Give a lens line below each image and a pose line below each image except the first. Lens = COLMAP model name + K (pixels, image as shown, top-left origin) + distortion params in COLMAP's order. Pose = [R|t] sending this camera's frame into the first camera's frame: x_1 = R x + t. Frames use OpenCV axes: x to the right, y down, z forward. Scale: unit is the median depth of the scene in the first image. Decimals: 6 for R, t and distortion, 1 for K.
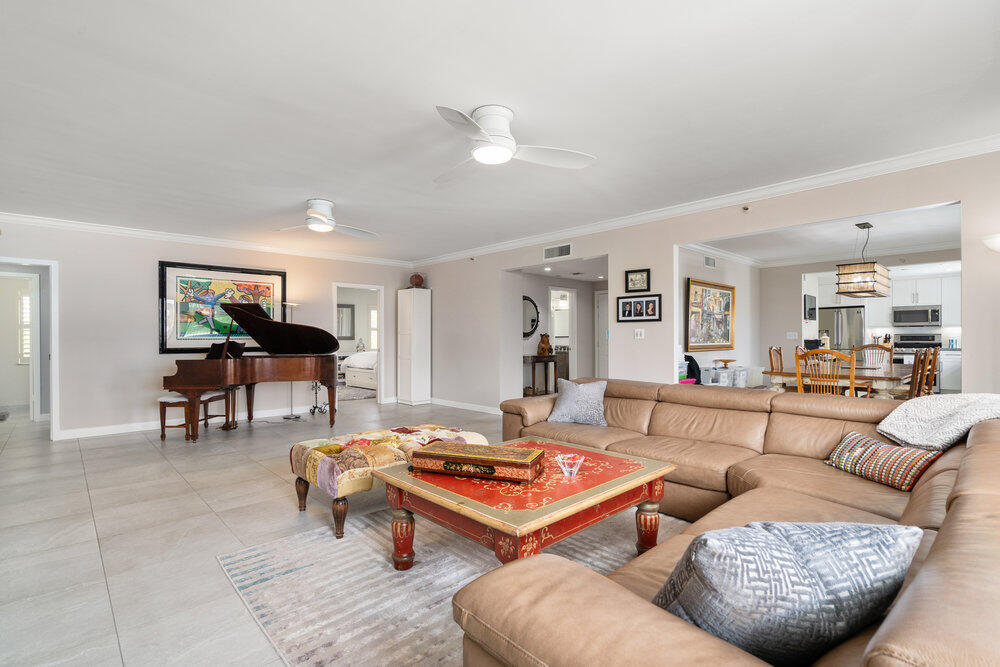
lens RADIAL K [[463.9, 0, 500.5], [0, 463.9, 341.2], [0, 0, 1]] dist [-0.004951, -0.000468]
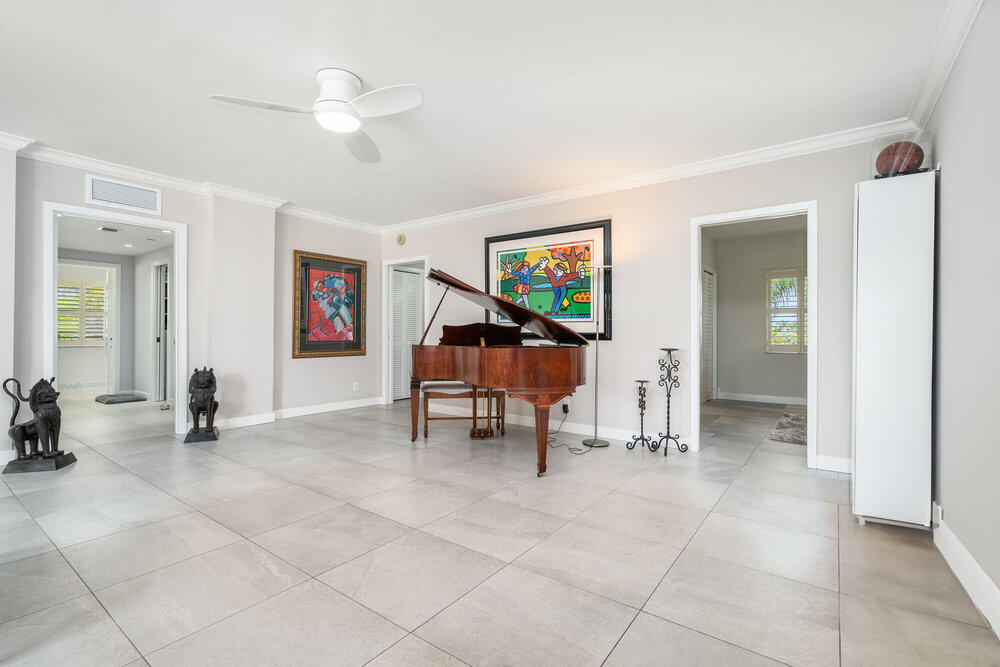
lens RADIAL K [[463.9, 0, 498.5], [0, 463.9, 331.8], [0, 0, 1]] dist [-0.004951, -0.000468]
pose [[0.178311, 0.009974, -0.983924, 0.172510], [-0.006362, 0.999939, 0.008984, 0.006281], [0.983954, 0.004658, 0.178363, 0.783765]]
